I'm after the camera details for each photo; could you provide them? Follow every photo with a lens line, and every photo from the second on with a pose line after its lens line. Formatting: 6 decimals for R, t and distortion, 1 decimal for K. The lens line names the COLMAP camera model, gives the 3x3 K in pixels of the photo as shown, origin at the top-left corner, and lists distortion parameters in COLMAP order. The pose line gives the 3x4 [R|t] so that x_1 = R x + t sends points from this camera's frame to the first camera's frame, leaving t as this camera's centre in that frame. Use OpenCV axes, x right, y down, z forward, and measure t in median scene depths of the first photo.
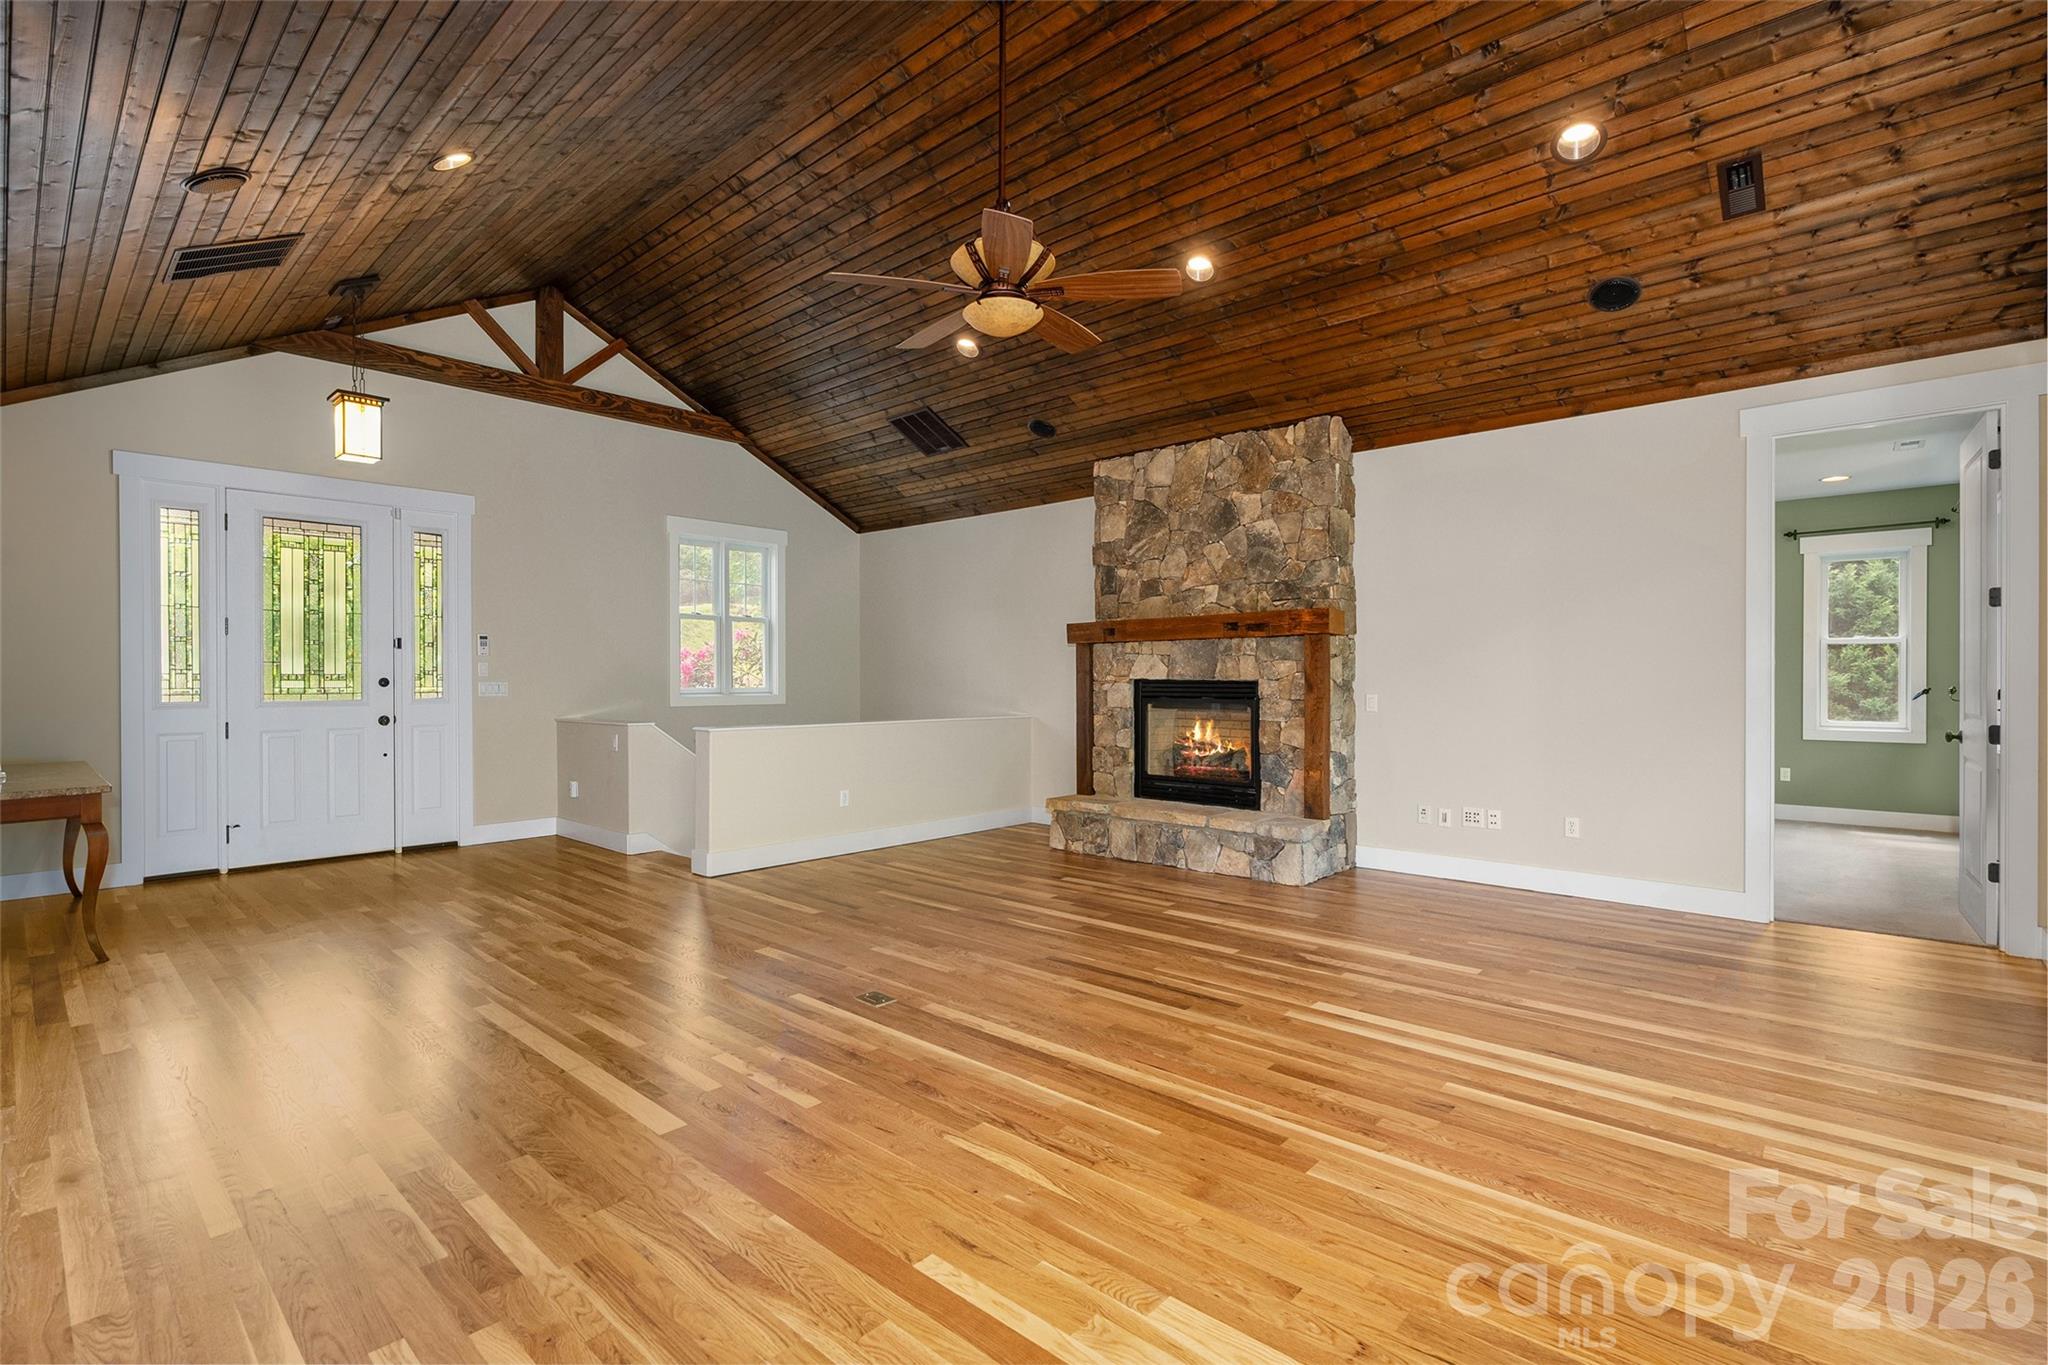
lens RADIAL K [[943.1, 0, 1024.0], [0, 943.1, 682.5], [0, 0, 1]] dist [-0.004716, 0.000705]
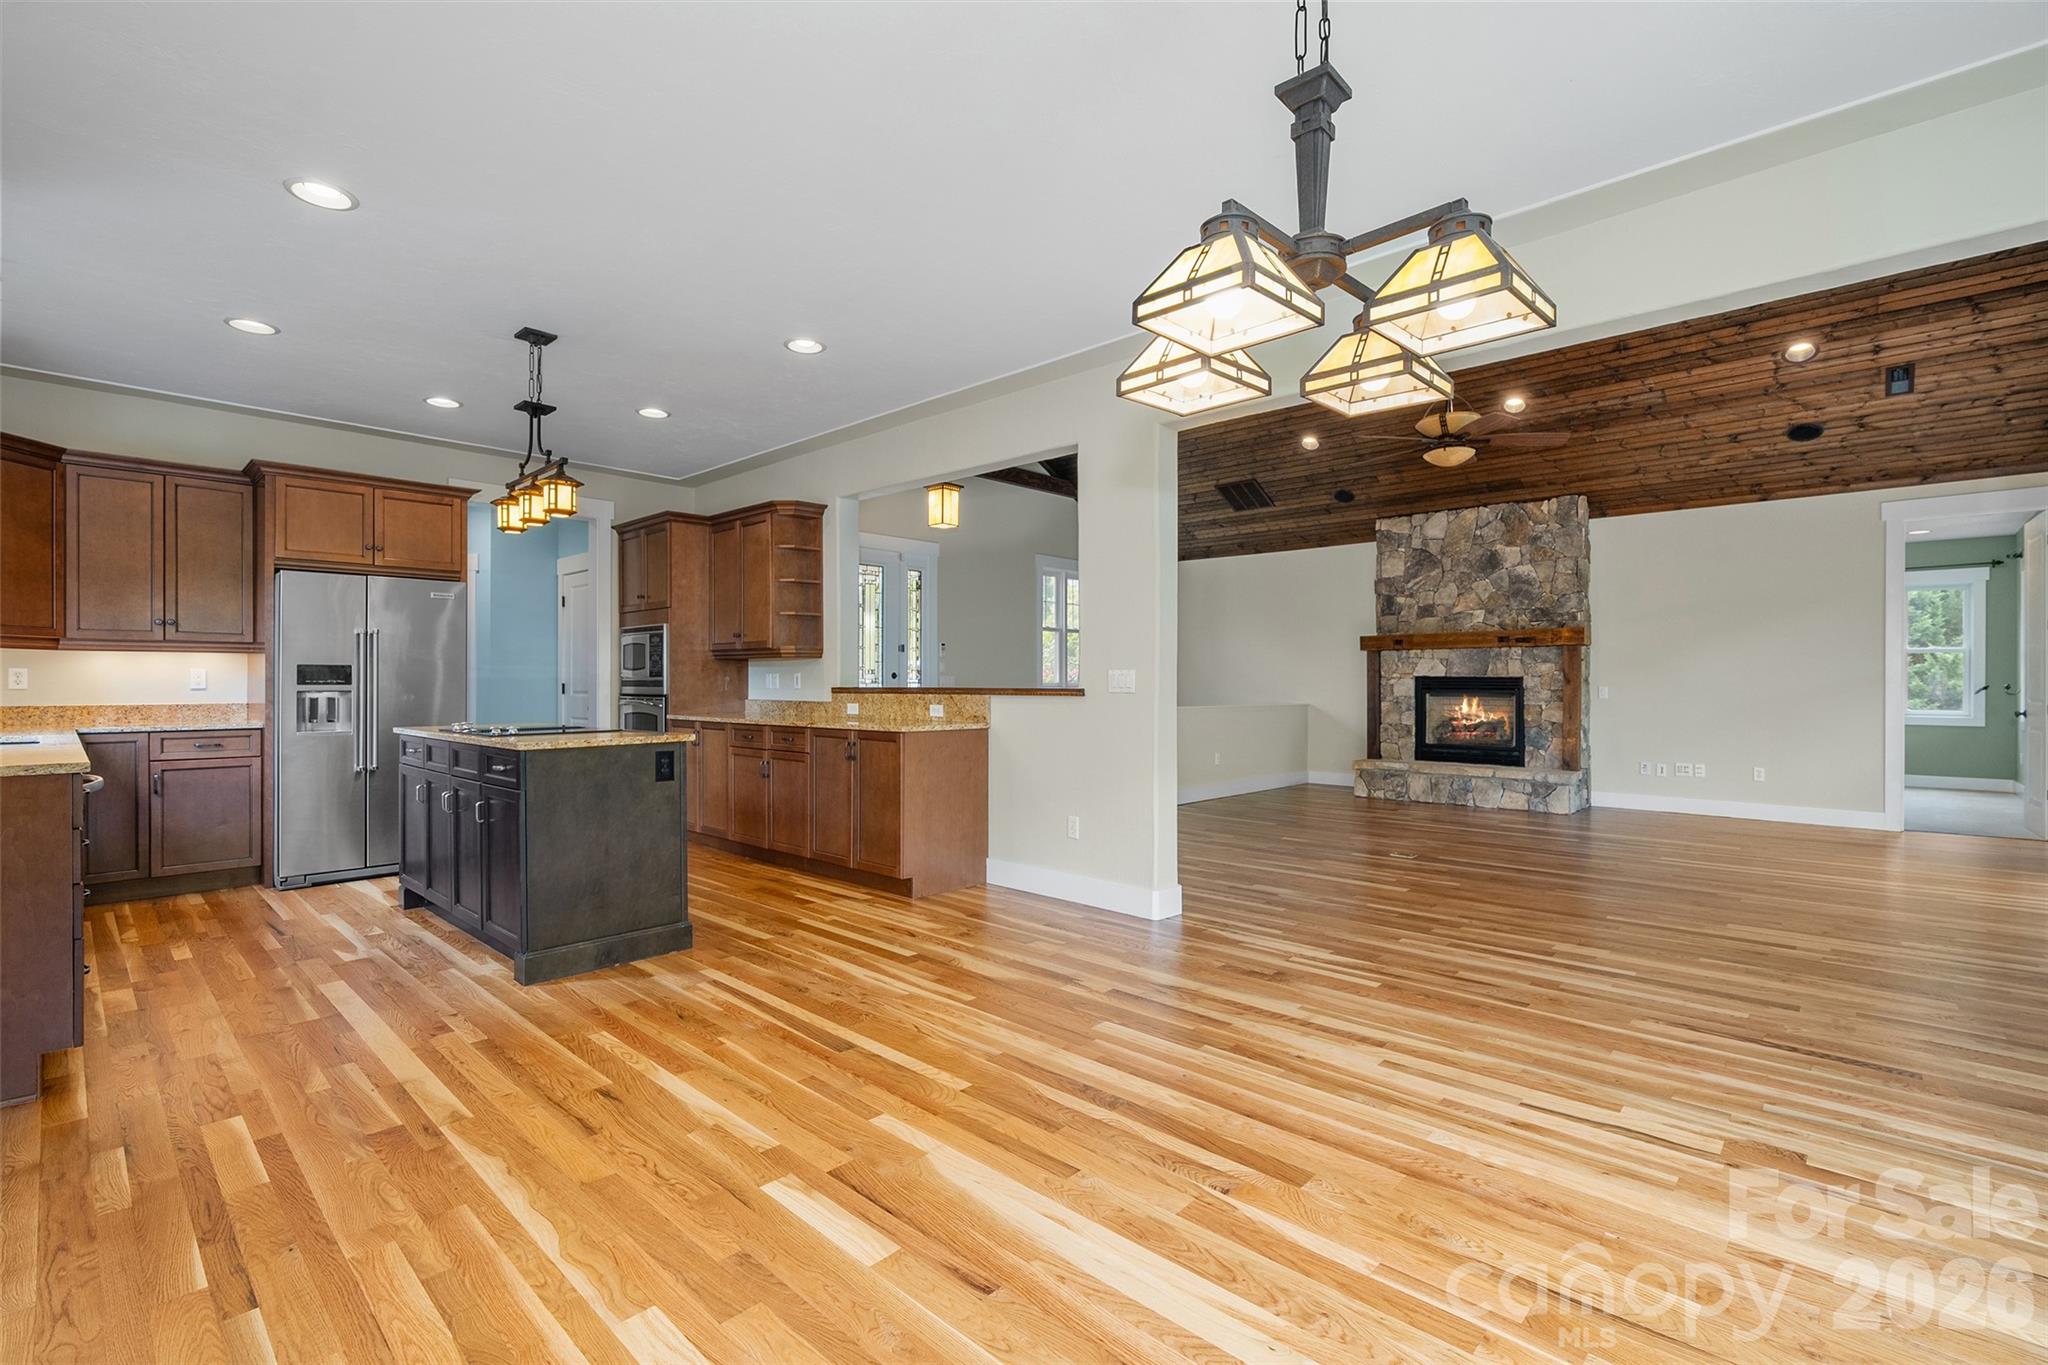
lens RADIAL K [[920.0, 0, 1019.0], [0, 920.0, 682.6], [0, 0, 1]] dist [-0.006354, 0.000840]
pose [[0.999755, 0.004188, -0.021724, -0.503663], [-0.004279, 0.999982, -0.004152, 0.016492], [0.021706, 0.004244, 0.999755, -0.433934]]
